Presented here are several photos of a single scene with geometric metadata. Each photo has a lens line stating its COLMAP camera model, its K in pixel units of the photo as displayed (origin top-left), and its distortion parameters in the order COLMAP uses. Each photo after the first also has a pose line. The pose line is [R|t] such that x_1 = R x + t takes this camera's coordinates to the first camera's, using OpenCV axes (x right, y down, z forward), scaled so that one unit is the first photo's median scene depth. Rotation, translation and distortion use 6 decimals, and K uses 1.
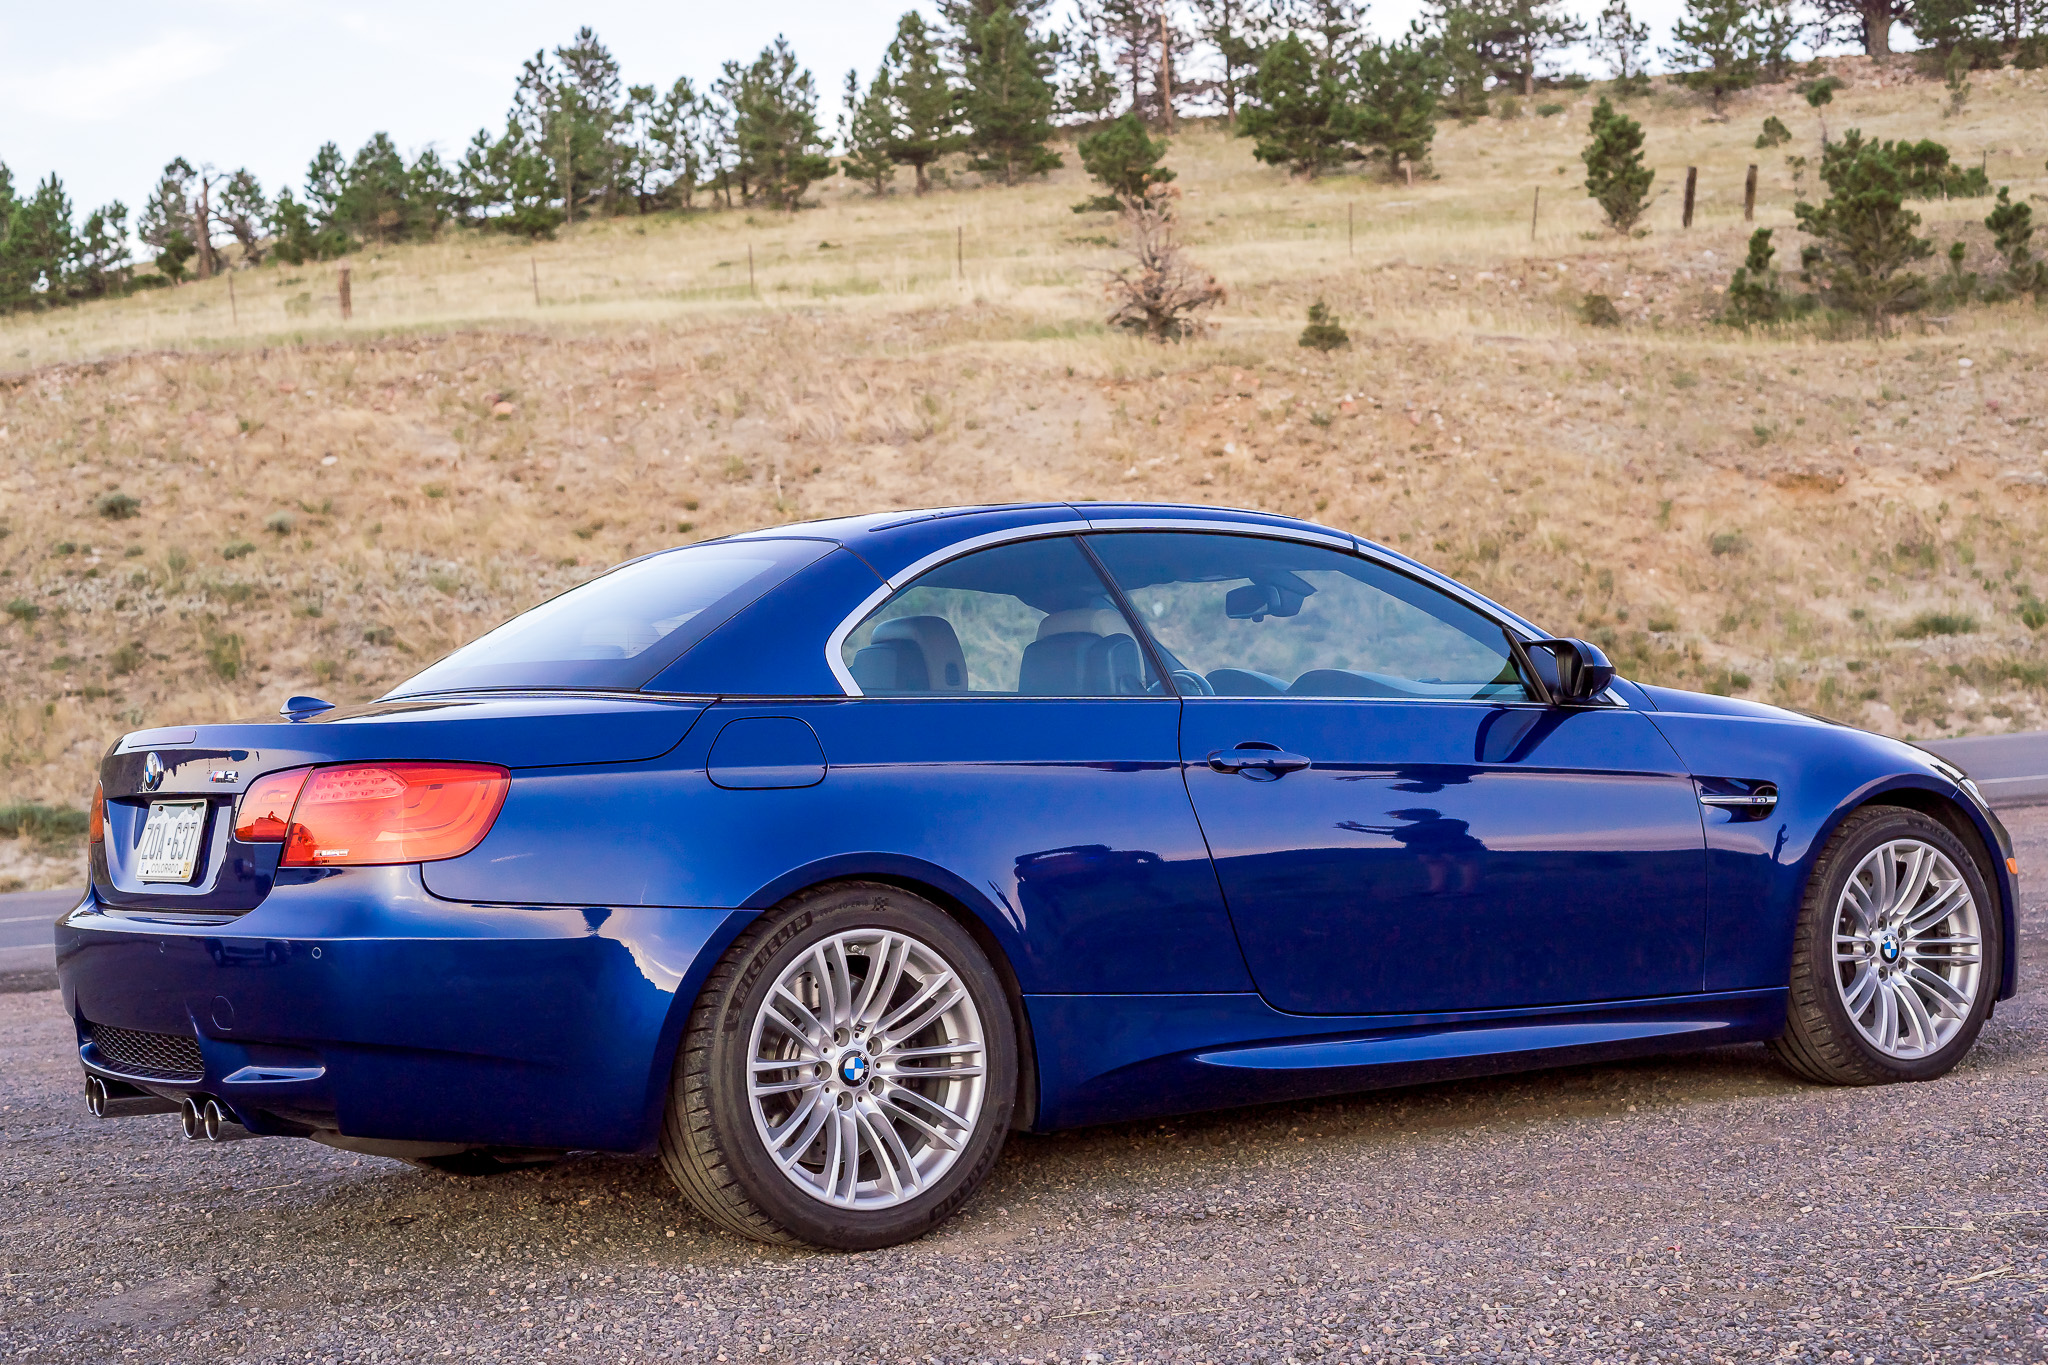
lens RADIAL K [[3218.6, 0, 1024.0], [0, 3218.6, 682.5], [0, 0, 1]] dist [-0.019250, -0.032820]
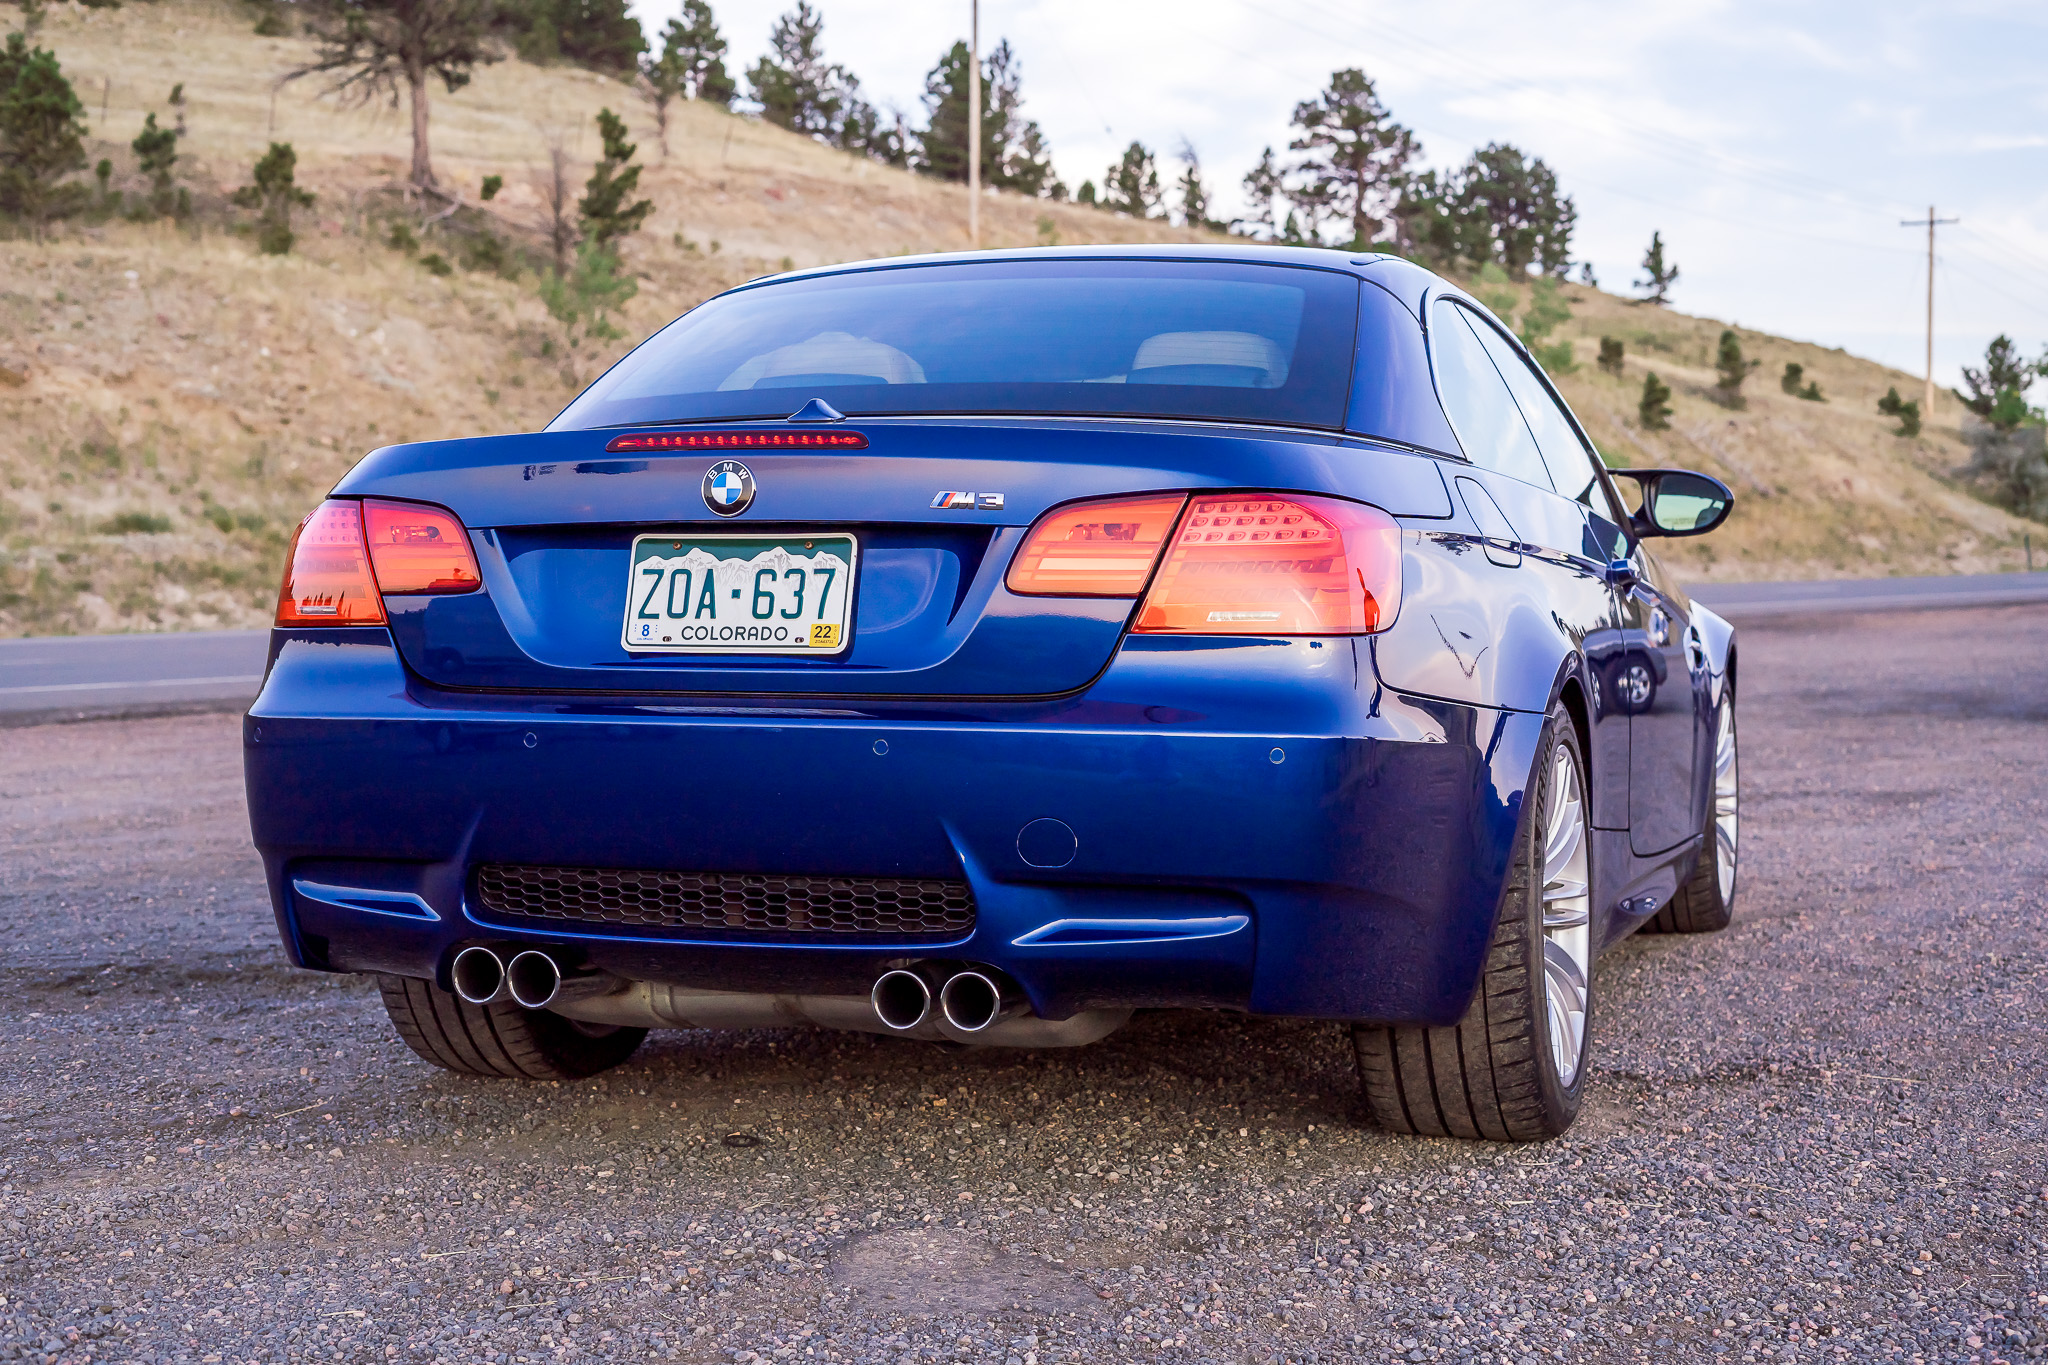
lens RADIAL K [[2978.2, 0, 1024.0], [0, 2978.2, 682.5], [0, 0, 1]] dist [-0.024180, 0.018938]
pose [[0.784096, 0.036332, 0.619575, -0.082521], [-0.054334, 0.998471, 0.010211, 0.007935], [-0.618257, -0.041670, 0.784871, 0.064428]]
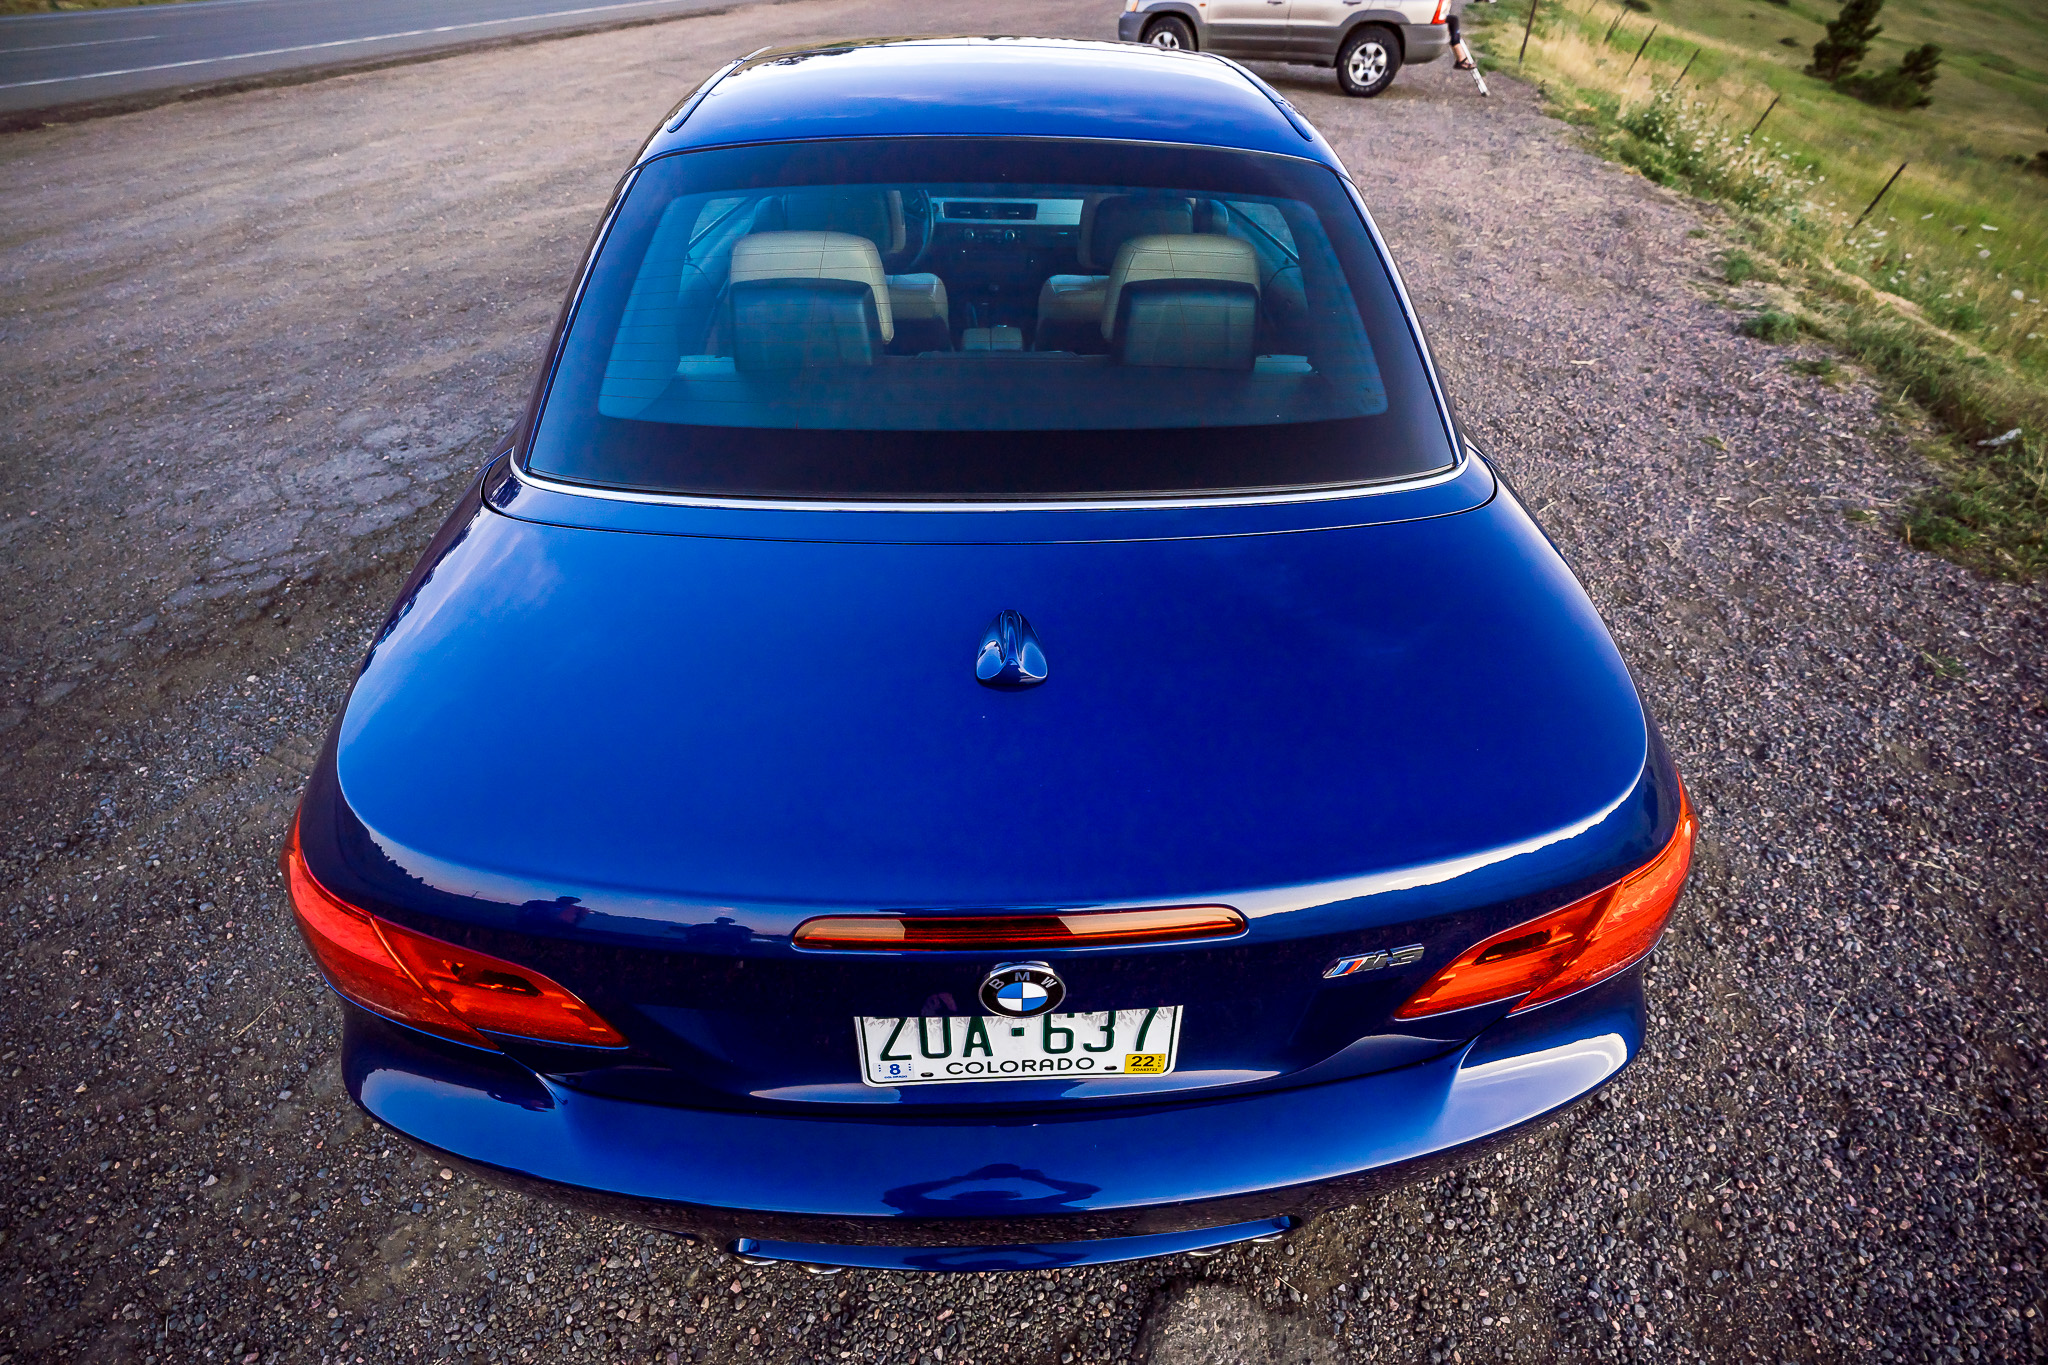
lens RADIAL K [[826.5, 0, 1024.0], [0, 826.5, 682.5], [0, 0, 1]] dist [-0.028820, 0.000140]
pose [[0.509770, -0.538293, 0.671100, -0.044010], [-0.056840, 0.757289, 0.650602, -0.010542], [-0.858431, -0.369802, 0.355446, 0.132943]]
